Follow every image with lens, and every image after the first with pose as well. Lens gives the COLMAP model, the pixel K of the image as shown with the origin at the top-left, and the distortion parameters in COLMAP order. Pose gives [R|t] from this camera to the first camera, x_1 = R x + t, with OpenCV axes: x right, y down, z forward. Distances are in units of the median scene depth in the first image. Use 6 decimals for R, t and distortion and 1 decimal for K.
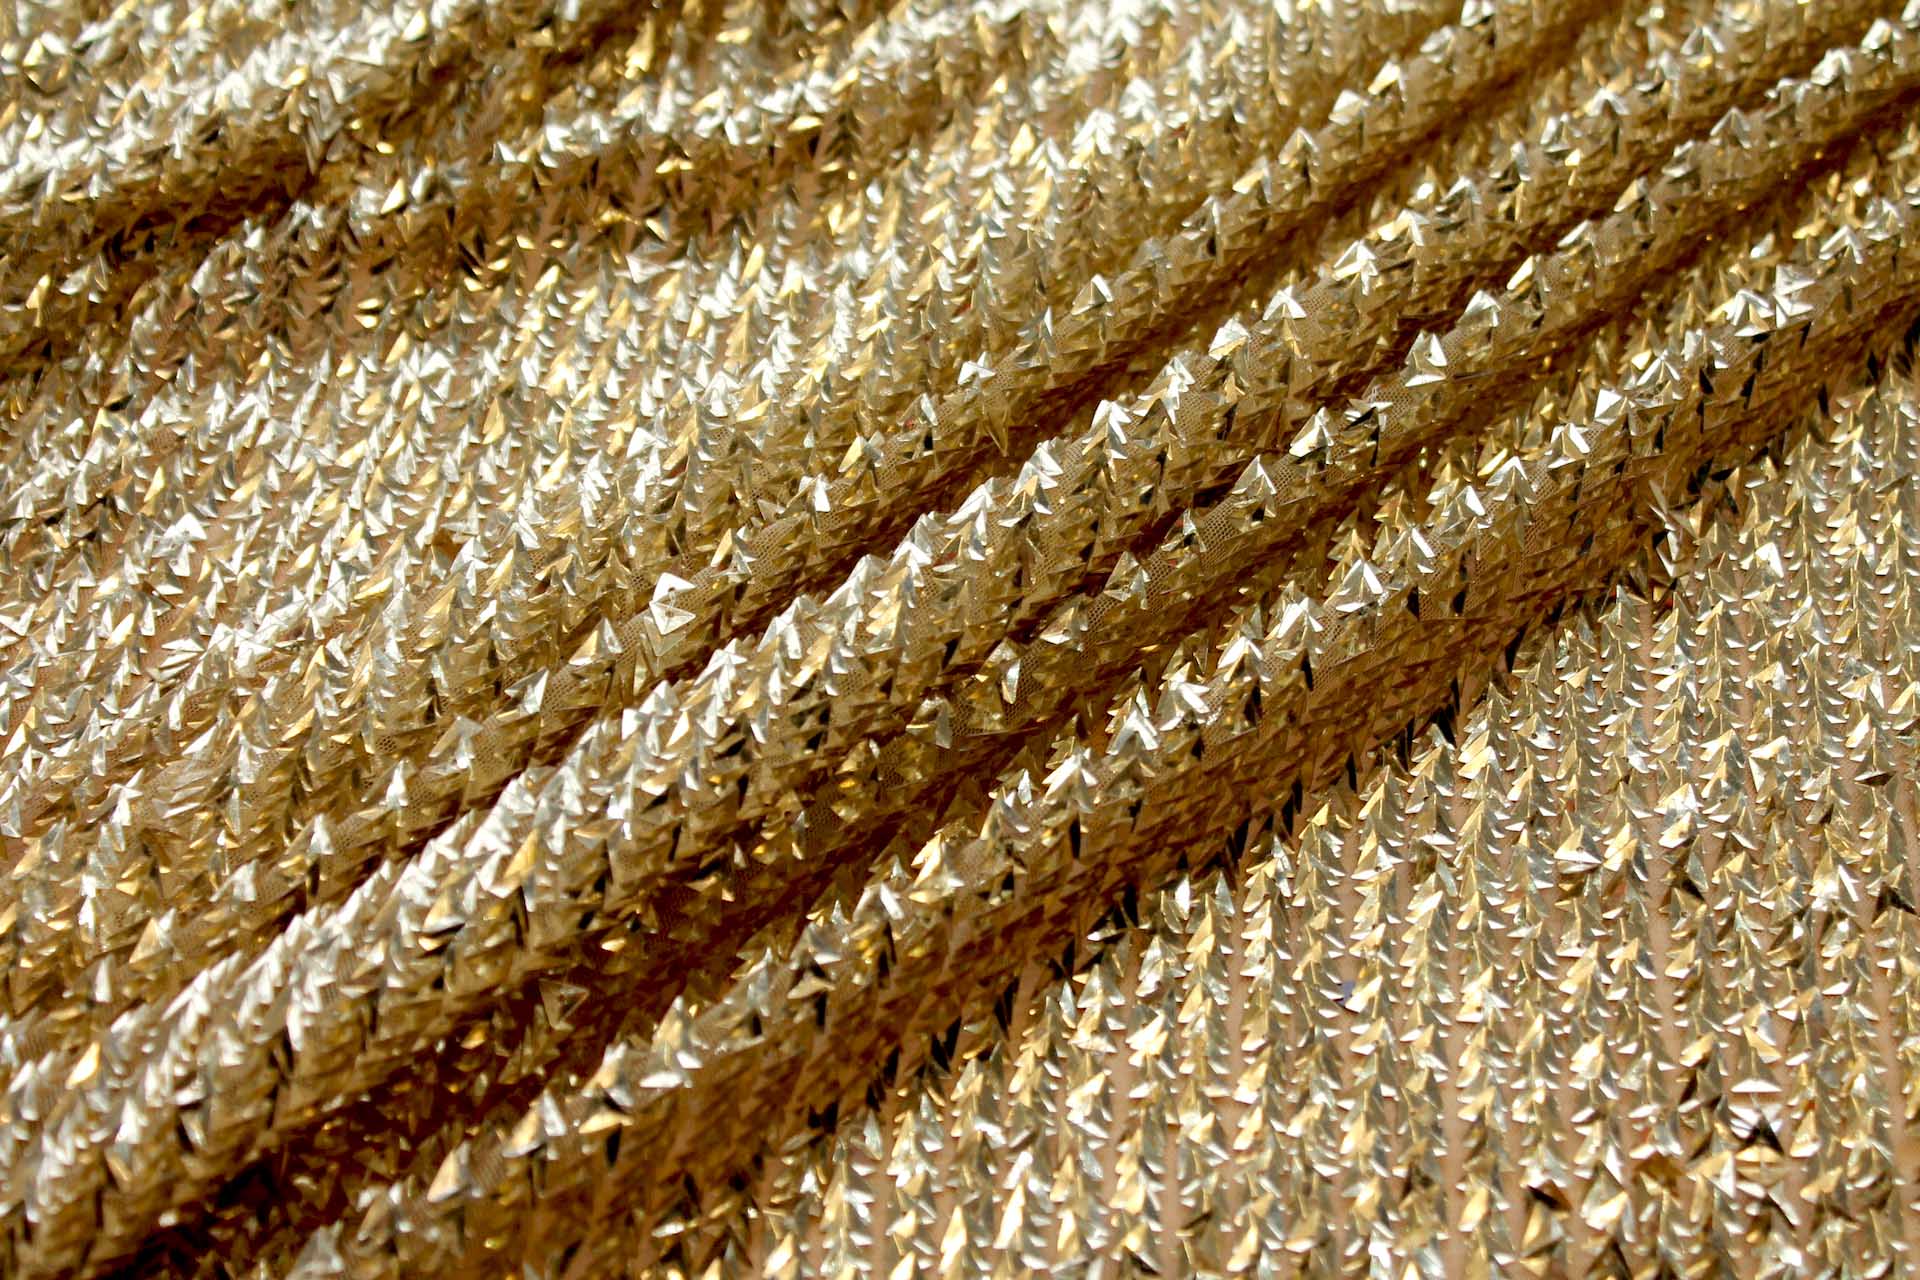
lens RADIAL K [[3187.5, 0, 960.0], [0, 3187.5, 640.0], [0, 0, 1]] dist [0.001920, 0.056769]
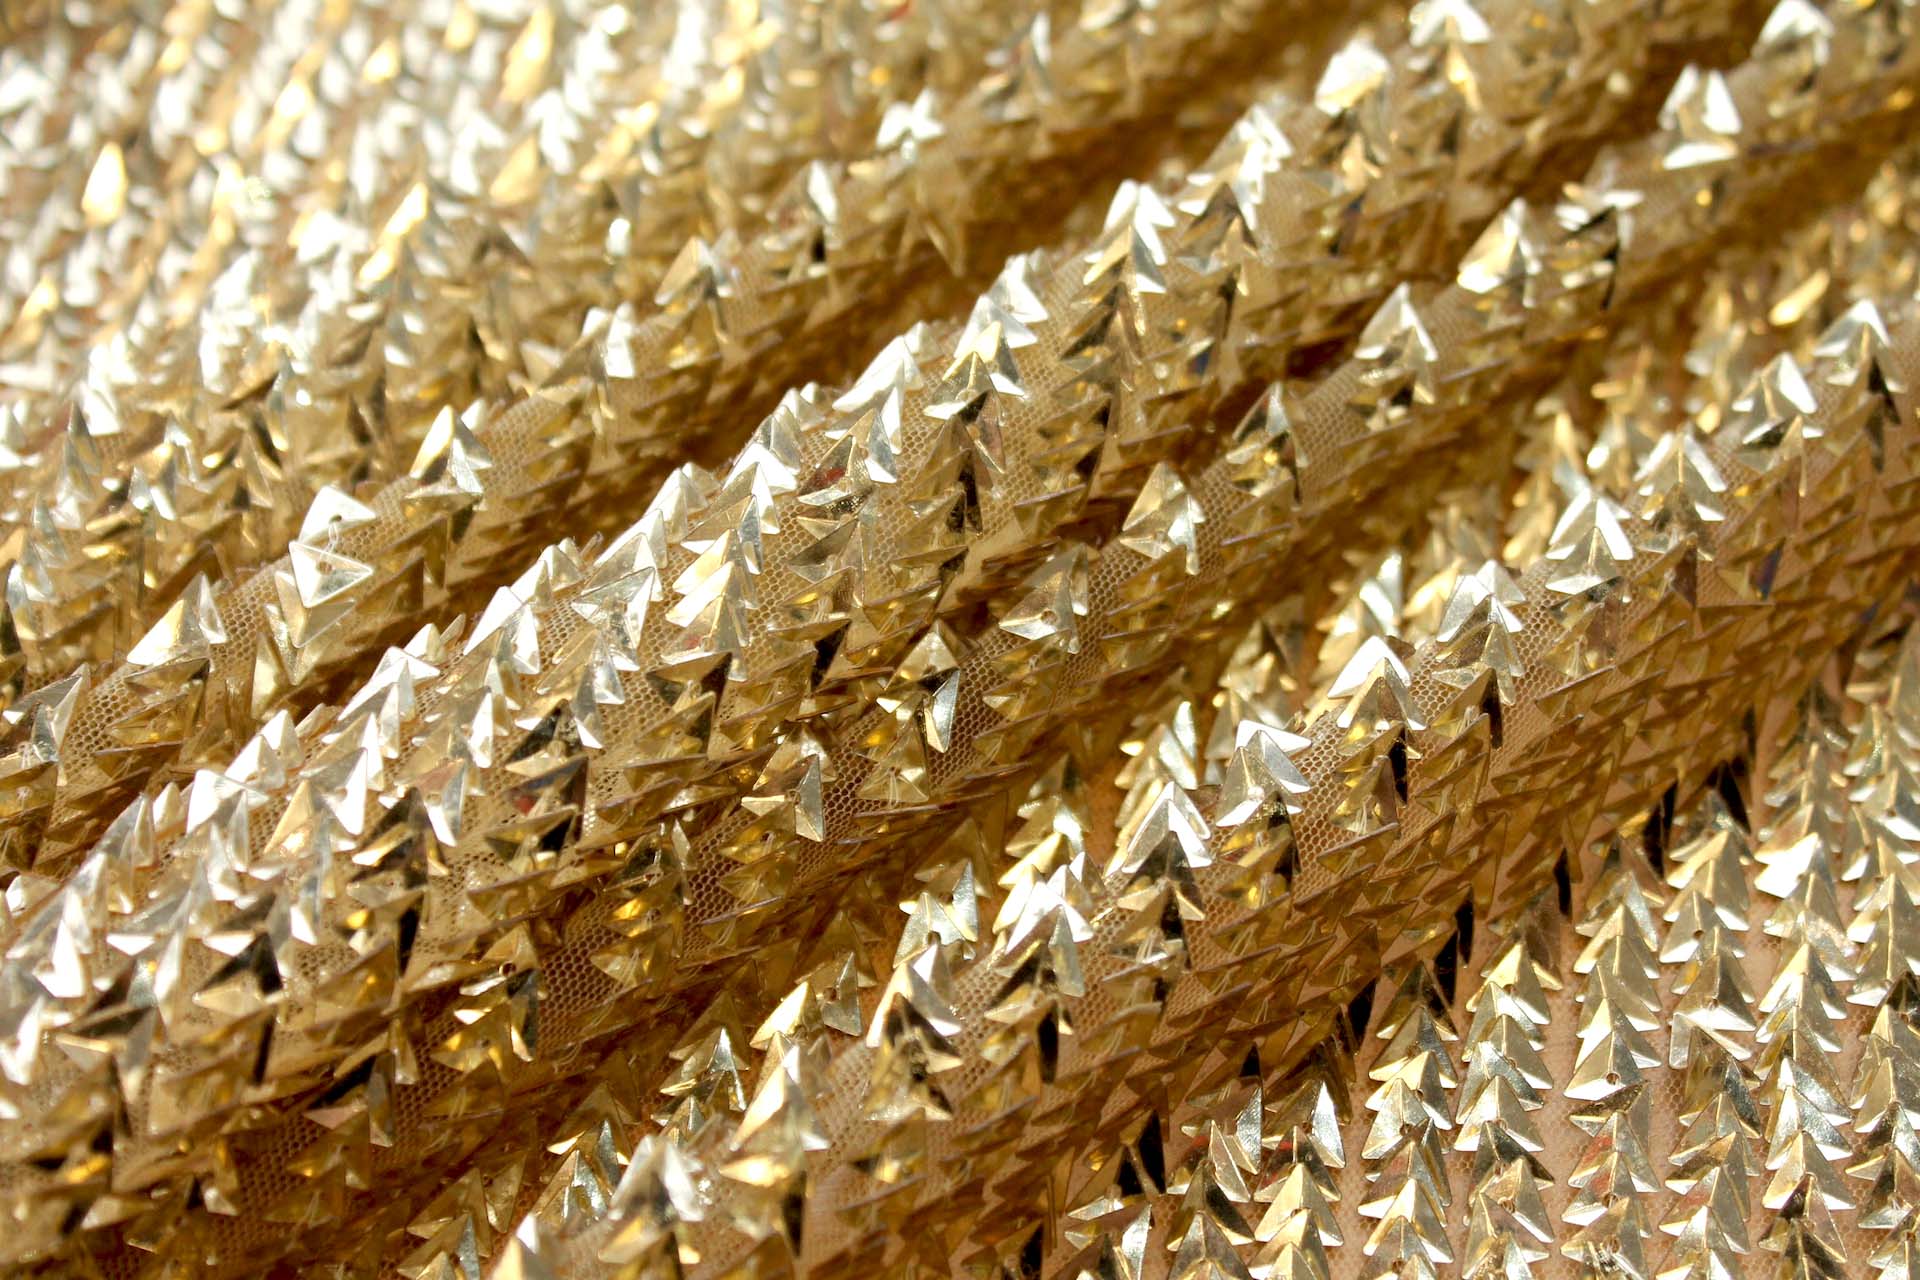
lens RADIAL K [[3187.5, 0, 960.0], [0, 3187.5, 640.0], [0, 0, 1]] dist [0.001920, 0.056769]
pose [[0.999688, 0.021129, -0.013339, 0.025352], [-0.019872, 0.995900, 0.088250, -0.045592], [0.015149, -0.087958, 0.996009, 0.450225]]
